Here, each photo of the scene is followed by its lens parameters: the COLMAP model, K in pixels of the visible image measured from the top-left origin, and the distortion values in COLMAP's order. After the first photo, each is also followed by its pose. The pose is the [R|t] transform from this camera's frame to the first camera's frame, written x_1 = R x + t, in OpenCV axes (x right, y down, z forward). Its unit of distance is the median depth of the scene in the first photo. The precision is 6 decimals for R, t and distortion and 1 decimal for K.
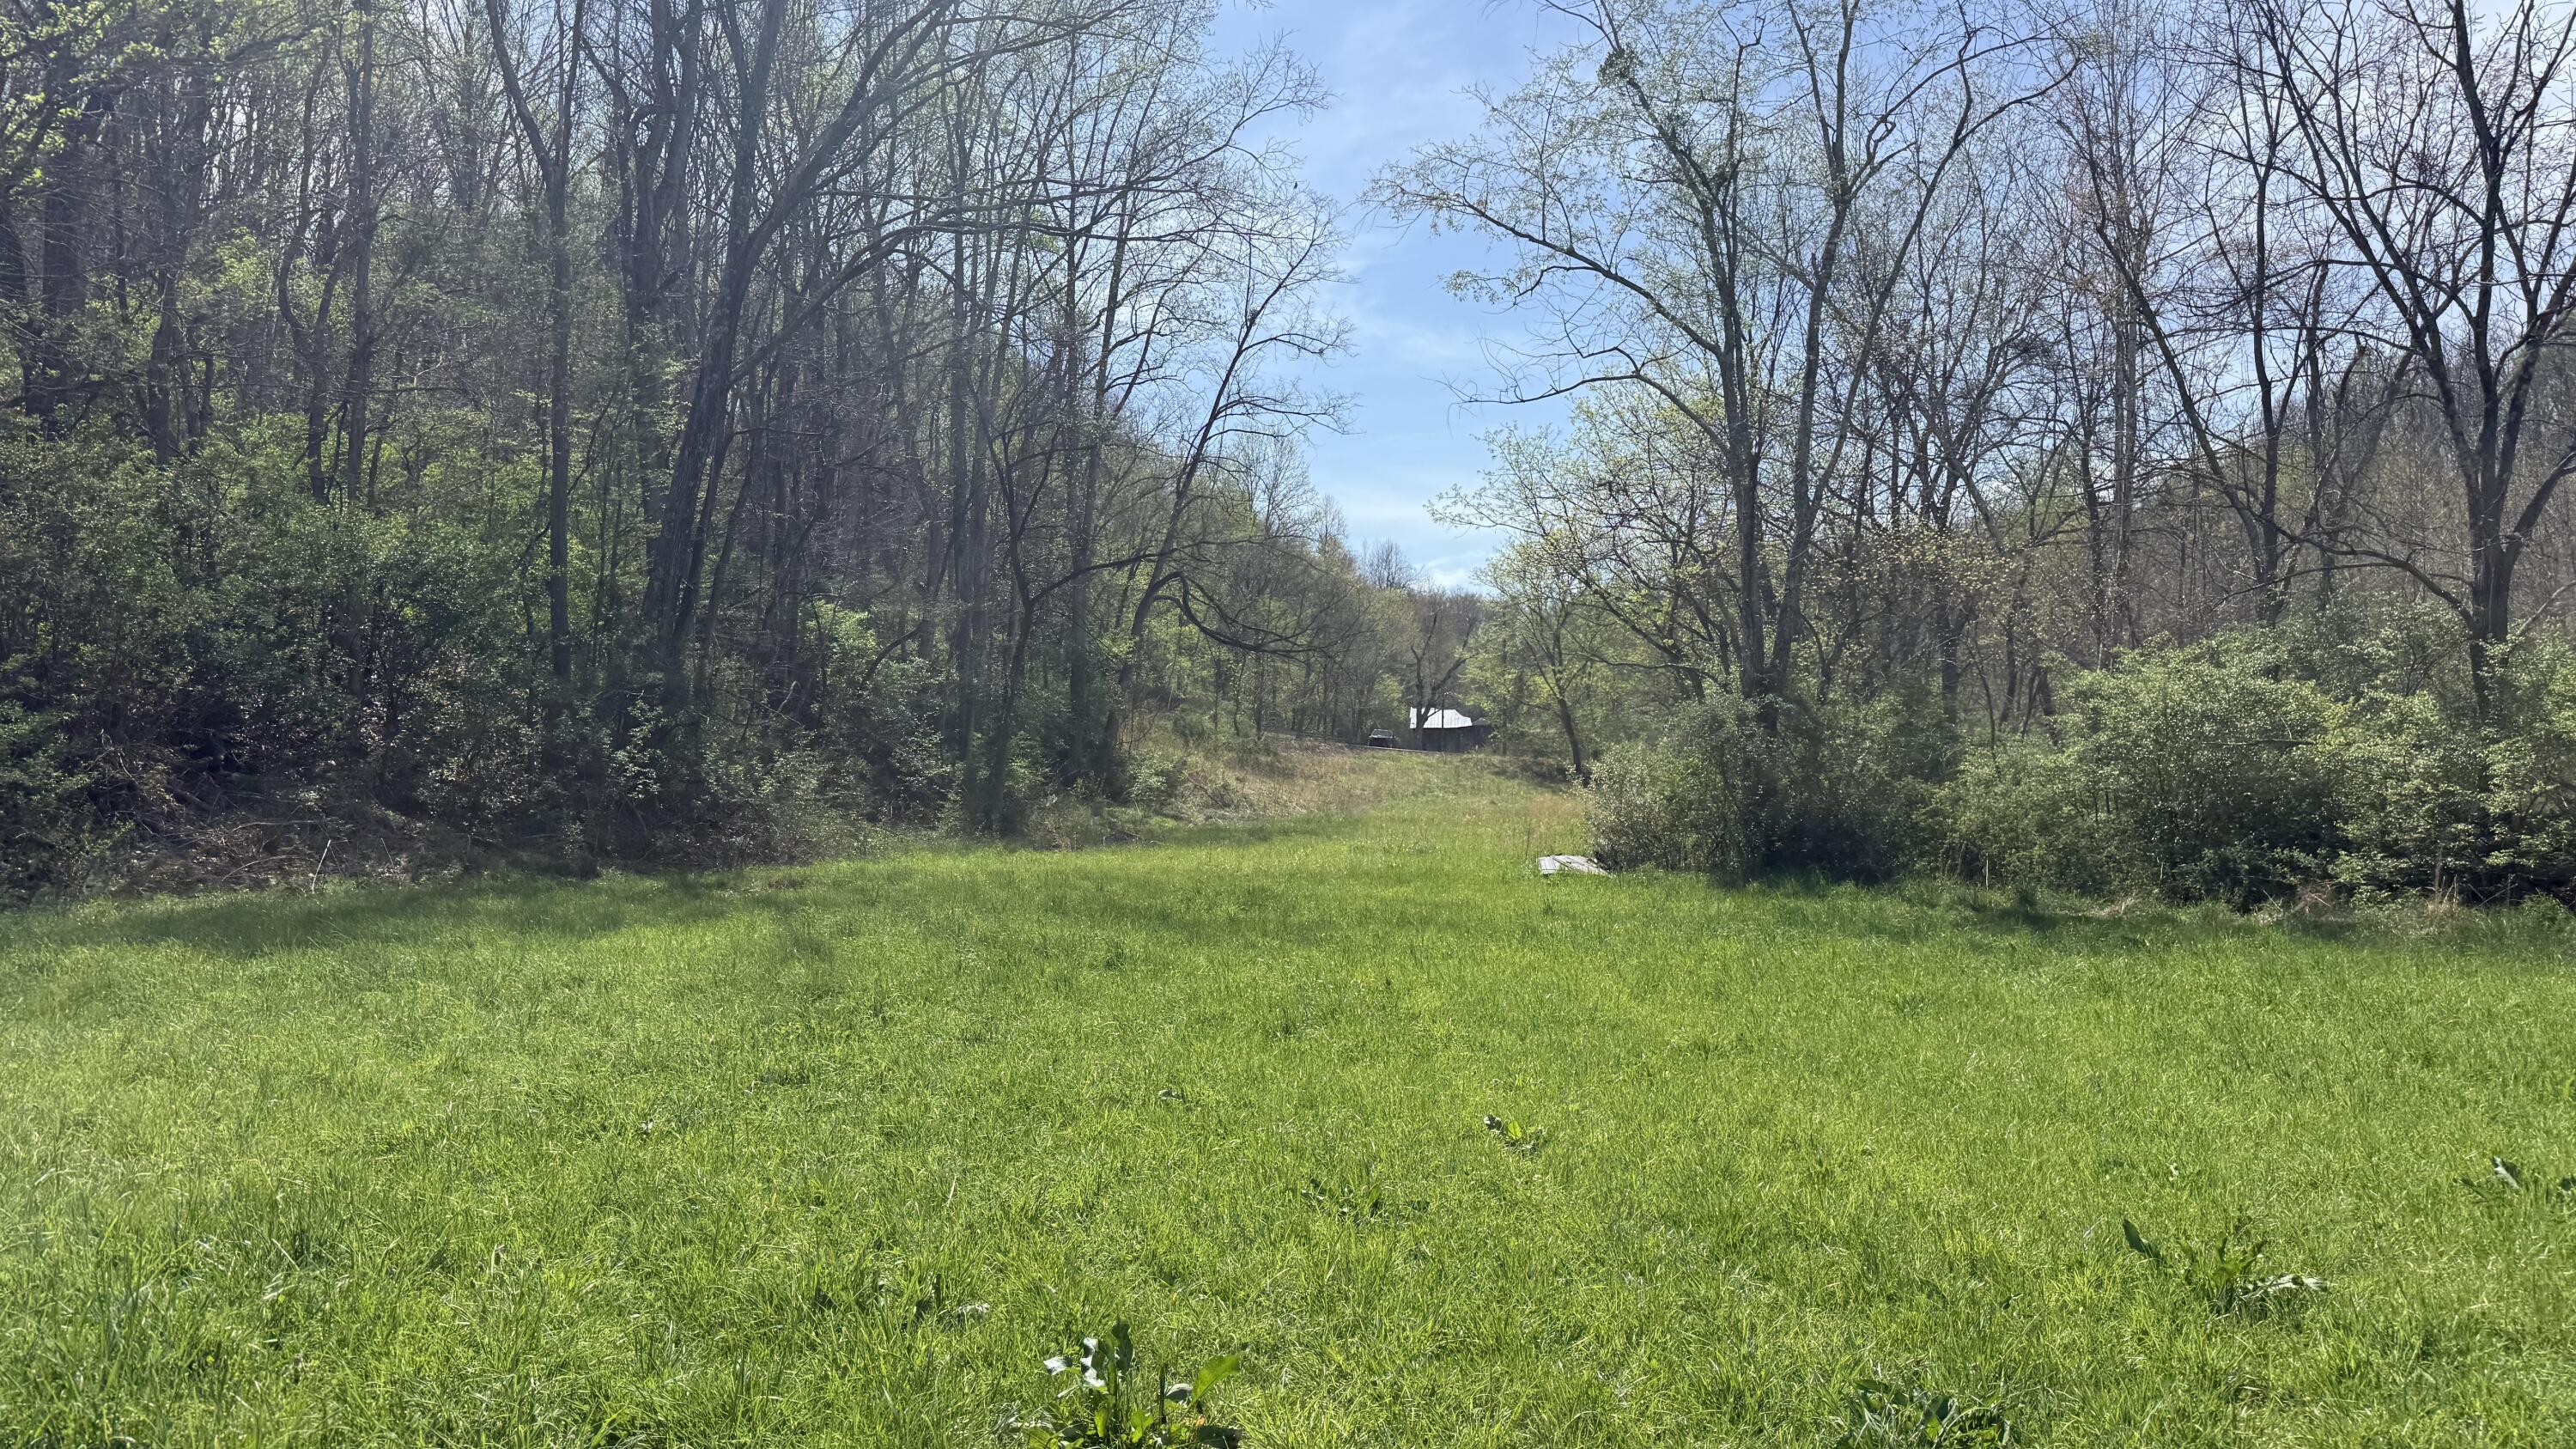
lens RADIAL K [[1846.2, 0, 1287.4], [0, 1846.2, 724.3], [0, 0, 1]] dist [0.010245, -0.014936]
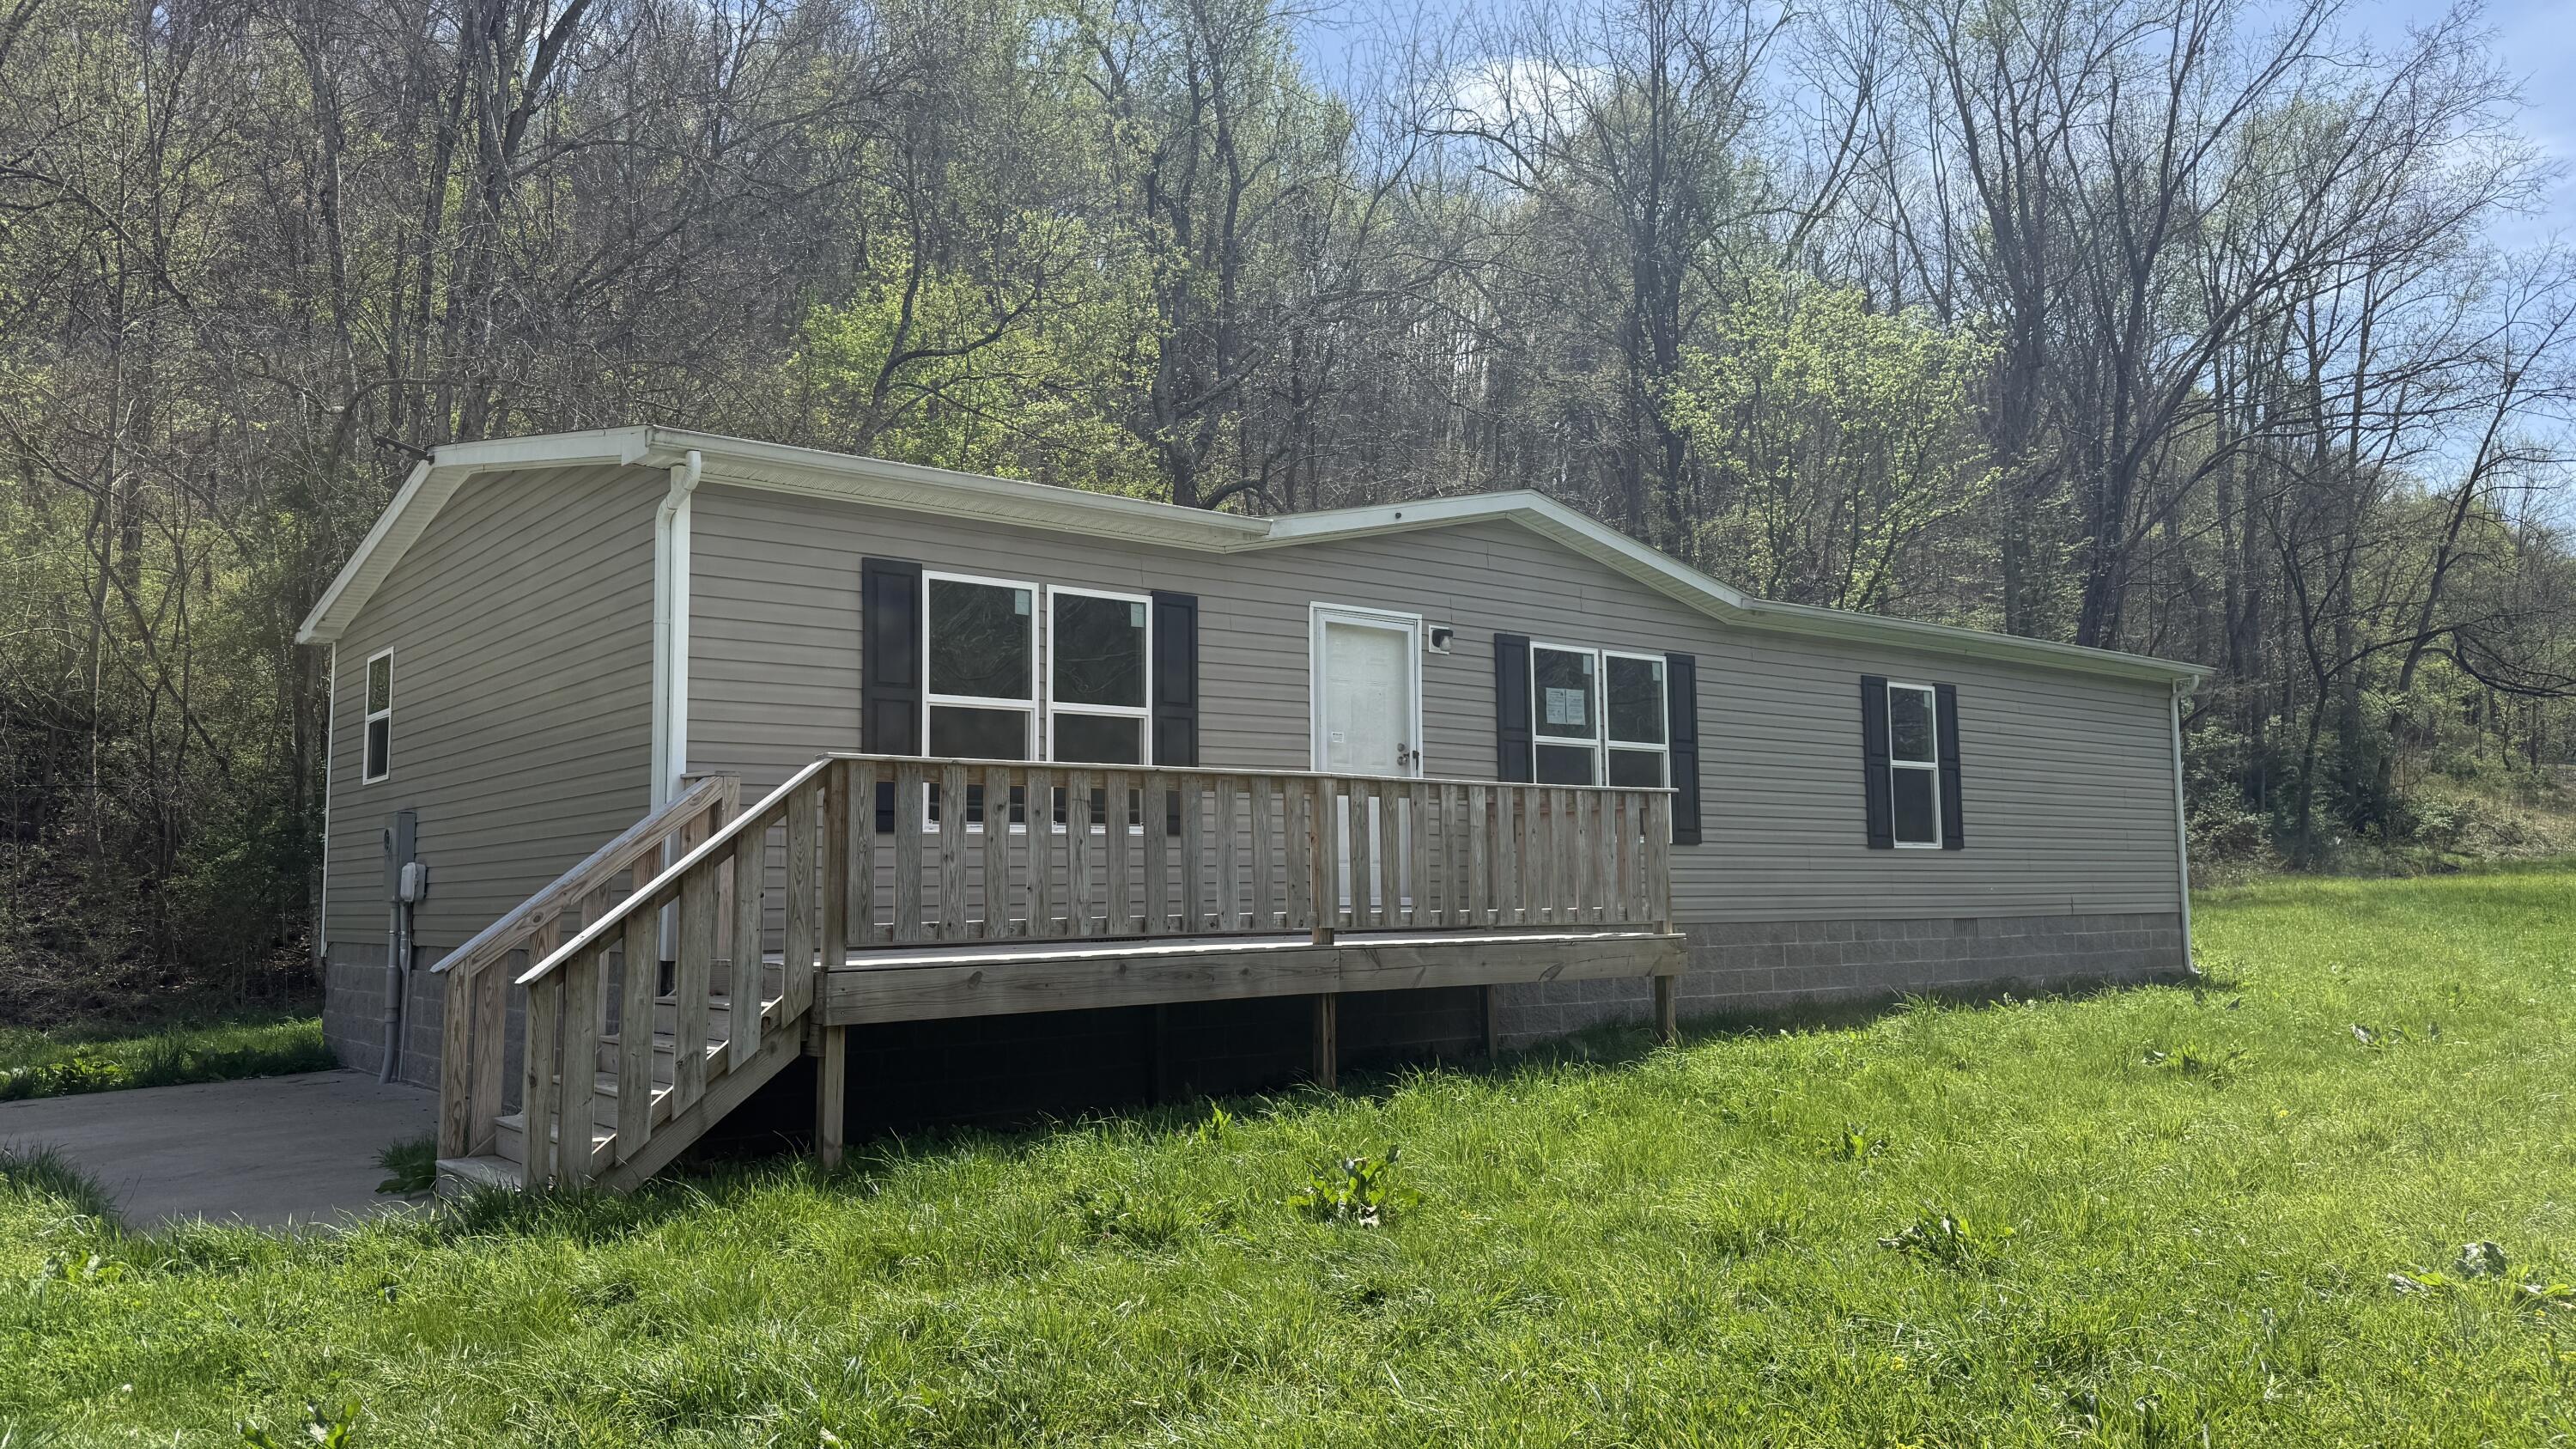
lens RADIAL K [[1846.2, 0, 1299.7], [0, 1846.2, 717.9], [0, 0, 1]] dist [0.010245, -0.014936]
pose [[0.830327, -0.062493, -0.553762, -0.021741], [0.045805, 0.997983, -0.043942, -0.012266], [0.555391, 0.011121, 0.831515, -0.261688]]
